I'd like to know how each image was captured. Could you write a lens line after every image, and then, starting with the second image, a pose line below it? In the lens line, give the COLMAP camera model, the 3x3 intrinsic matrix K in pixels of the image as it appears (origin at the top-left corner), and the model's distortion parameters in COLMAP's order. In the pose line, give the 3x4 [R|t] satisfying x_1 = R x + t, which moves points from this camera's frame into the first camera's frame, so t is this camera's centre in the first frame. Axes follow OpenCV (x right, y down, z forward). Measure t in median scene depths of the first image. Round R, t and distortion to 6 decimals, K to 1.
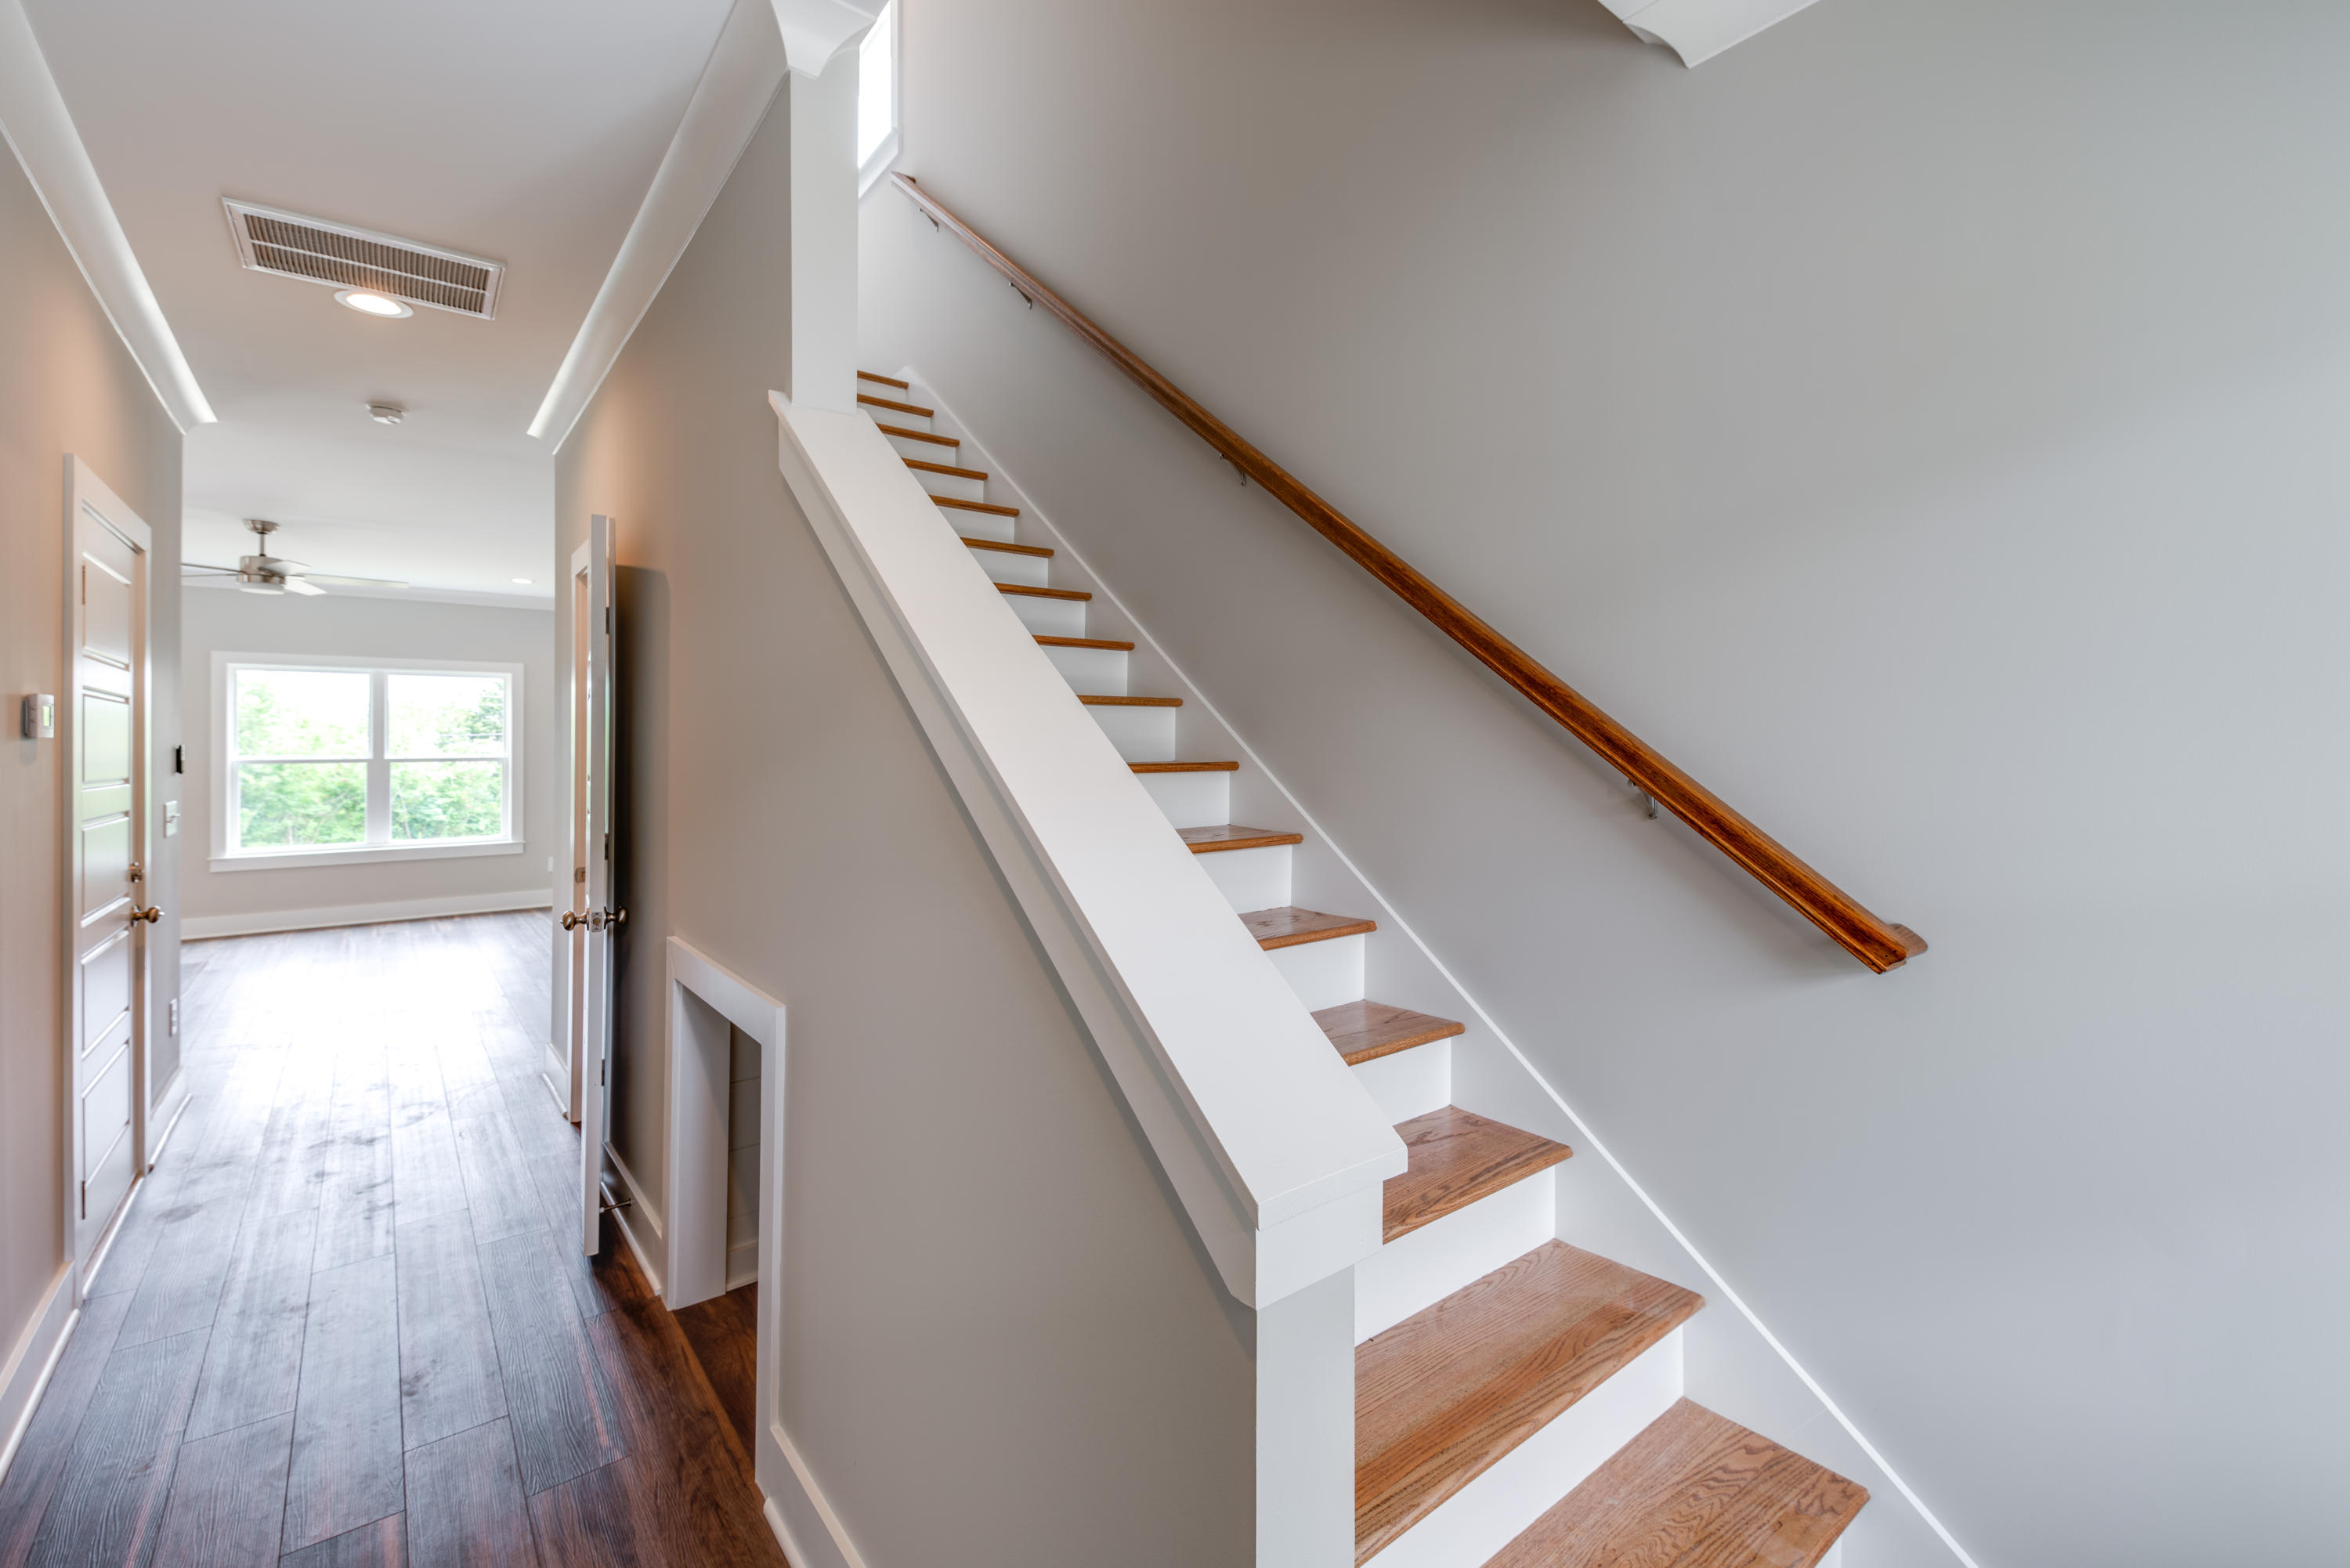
lens RADIAL K [[984.0, 0, 1183.8], [0, 984.0, 747.5], [0, 0, 1]] dist [0.048051, 0.000164]
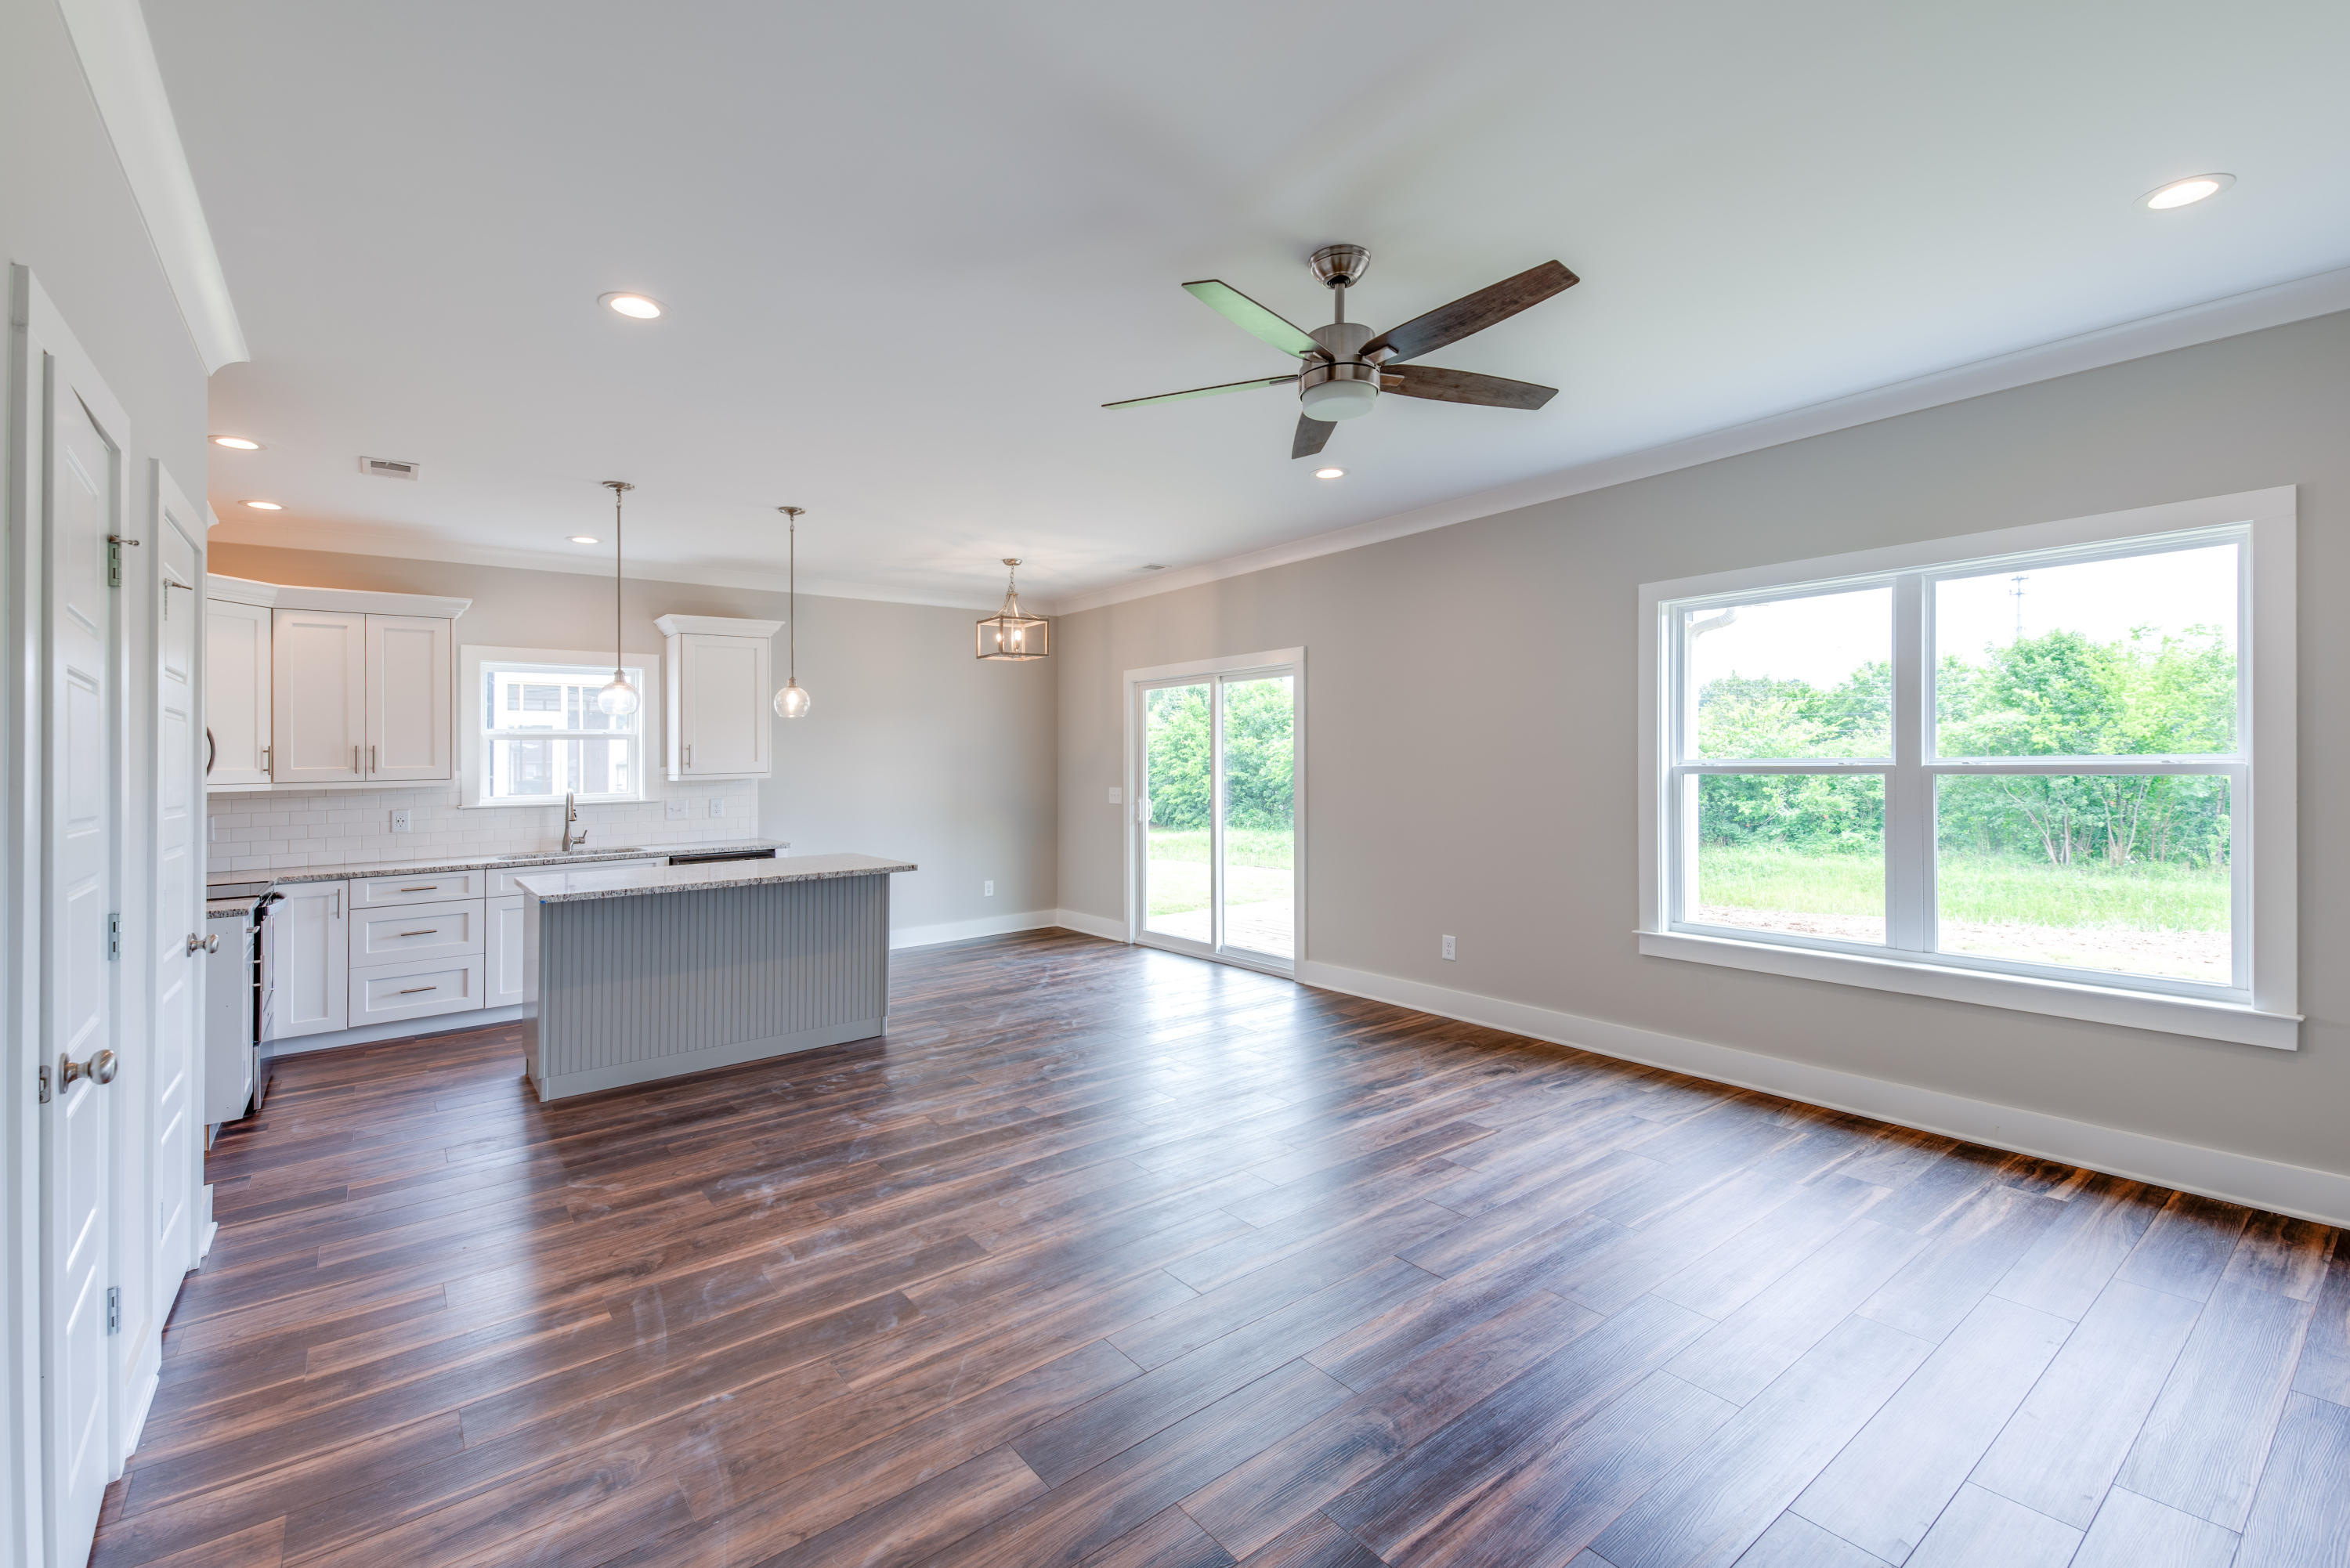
lens RADIAL K [[1018.4, 0, 1172.8], [0, 1018.4, 761.1], [0, 0, 1]] dist [0.061283, -0.018457]
pose [[-0.009467, 0.000233, -0.999955, -0.078633], [0.018876, 0.999822, 0.000055, 0.000701], [0.999777, -0.018875, -0.009470, 0.164704]]
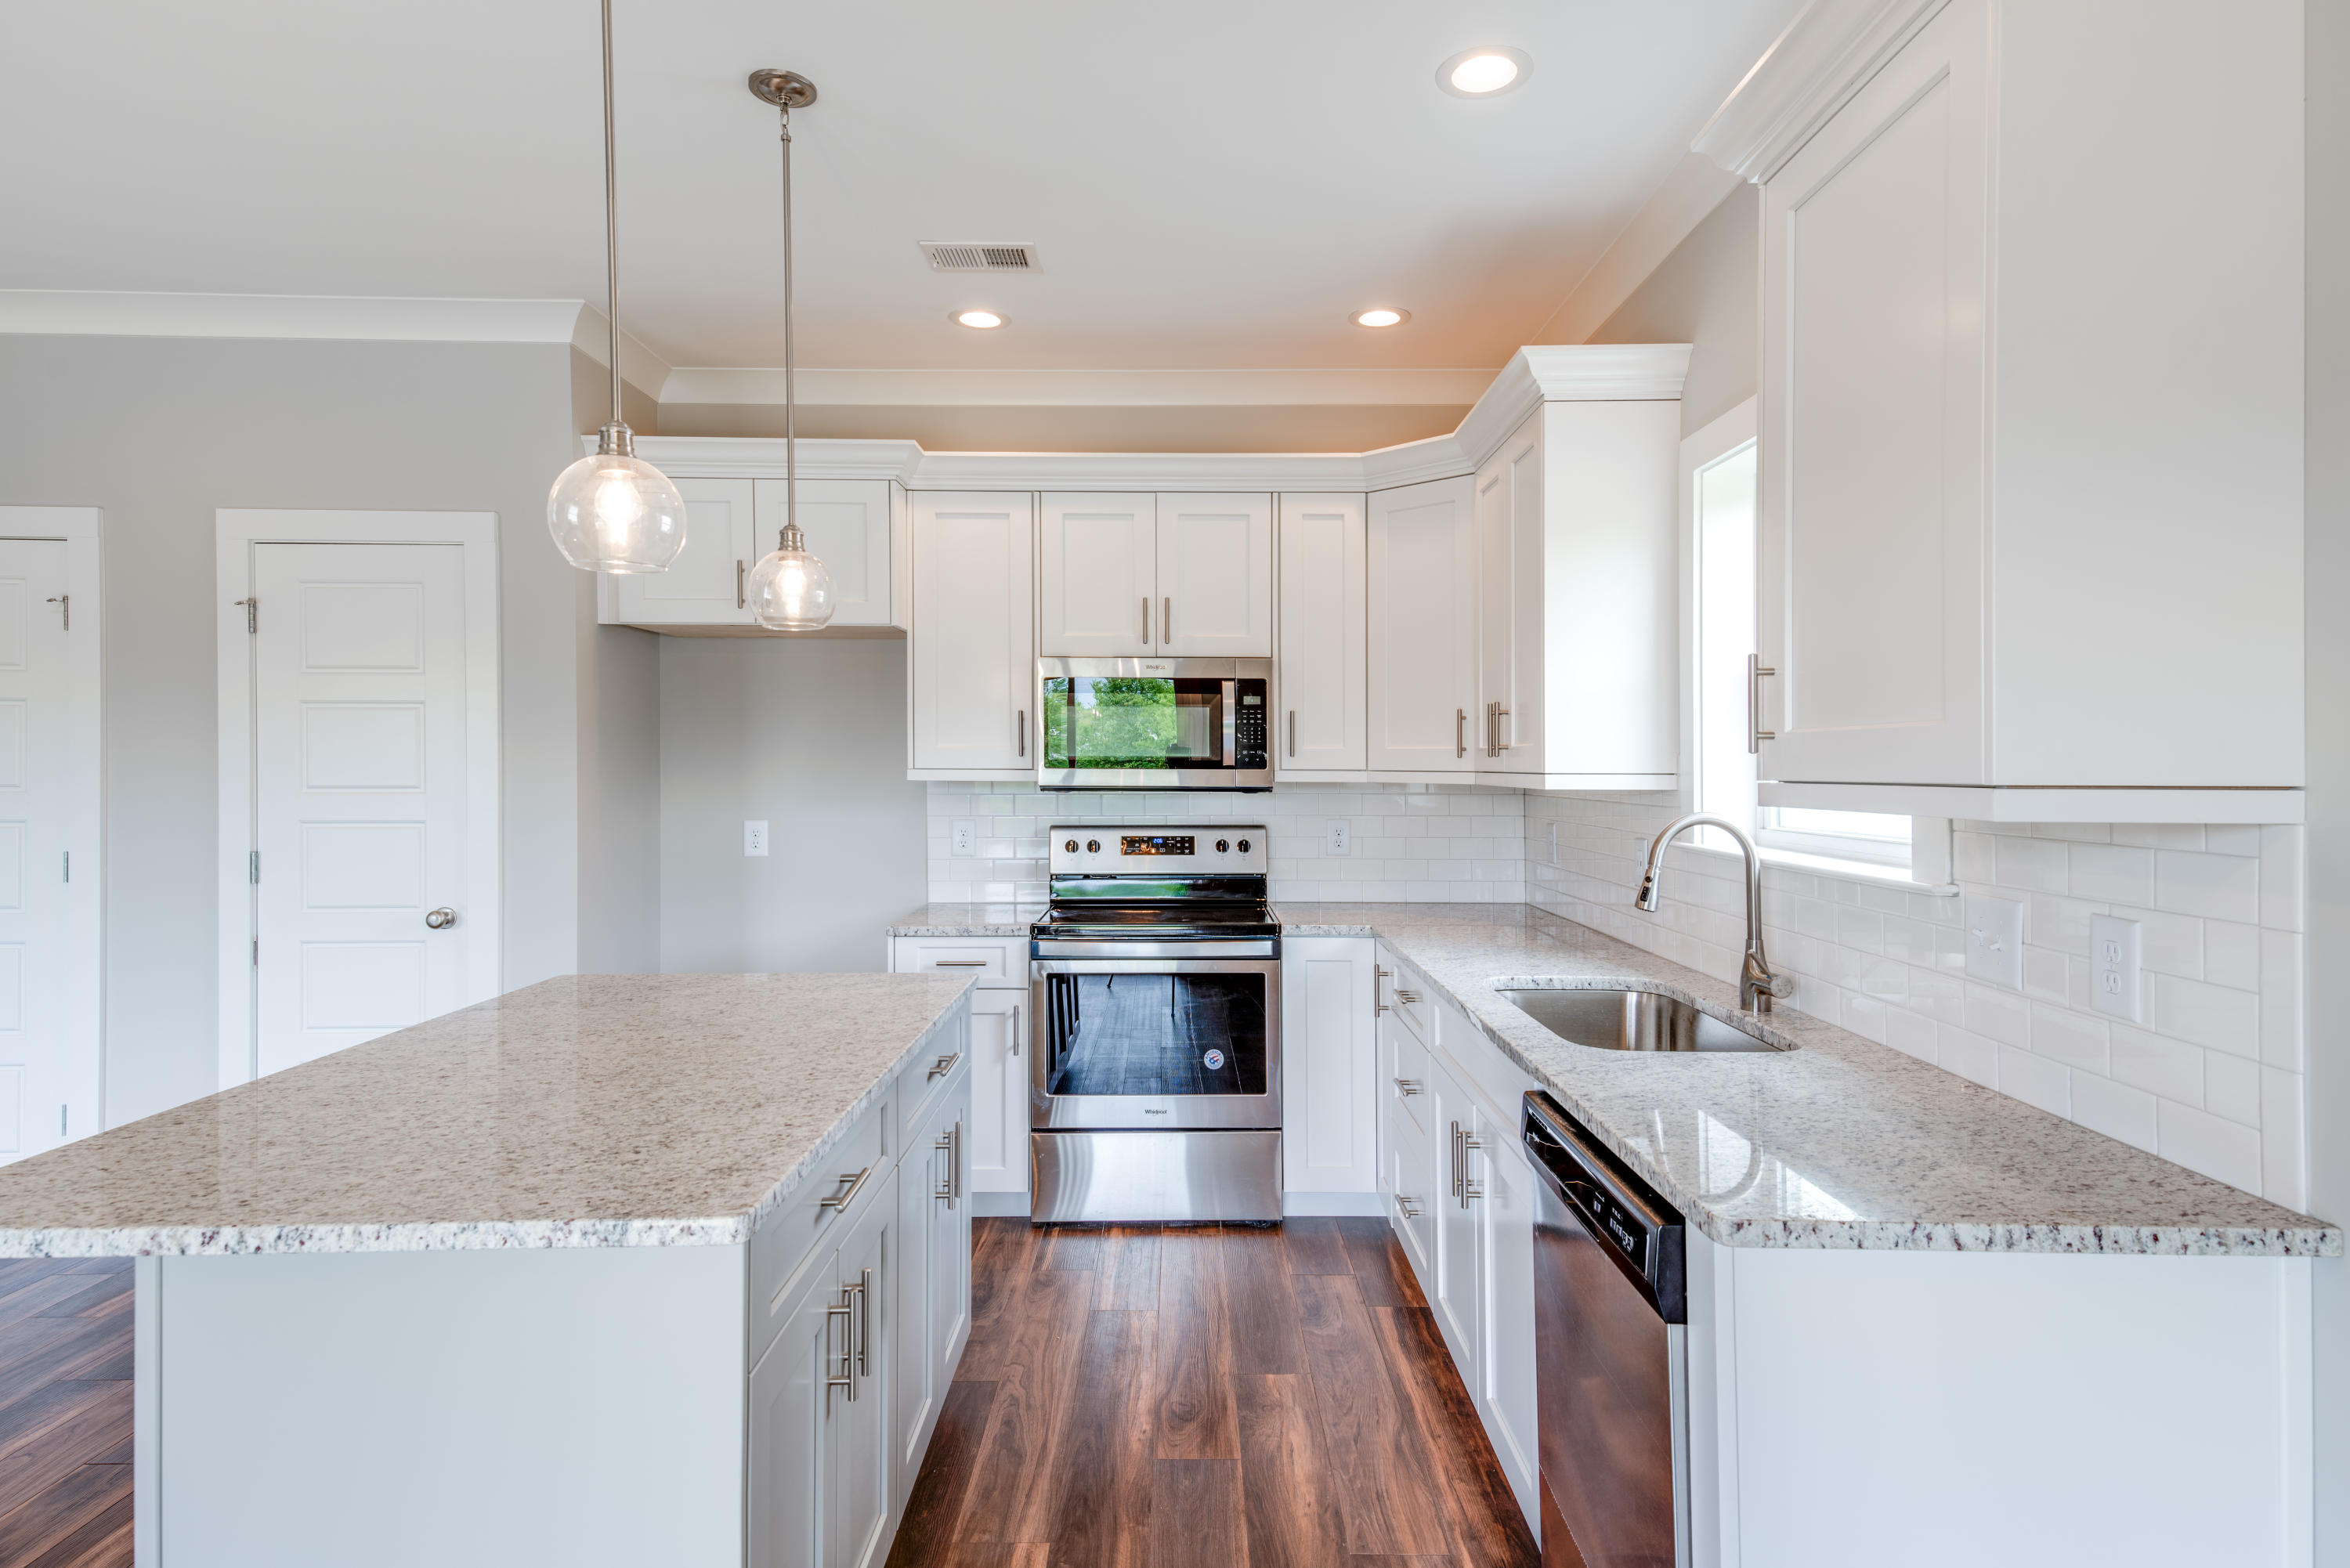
lens RADIAL K [[1274.6, 0, 1181.4], [0, 1274.6, 767.6], [0, 0, 1]] dist [0.059005, -0.016356]
pose [[-0.785018, -0.002526, 0.619467, -0.285415], [0.000329, 0.999990, 0.004495, 0.000605], [-0.619472, 0.003733, -0.785010, 0.131468]]
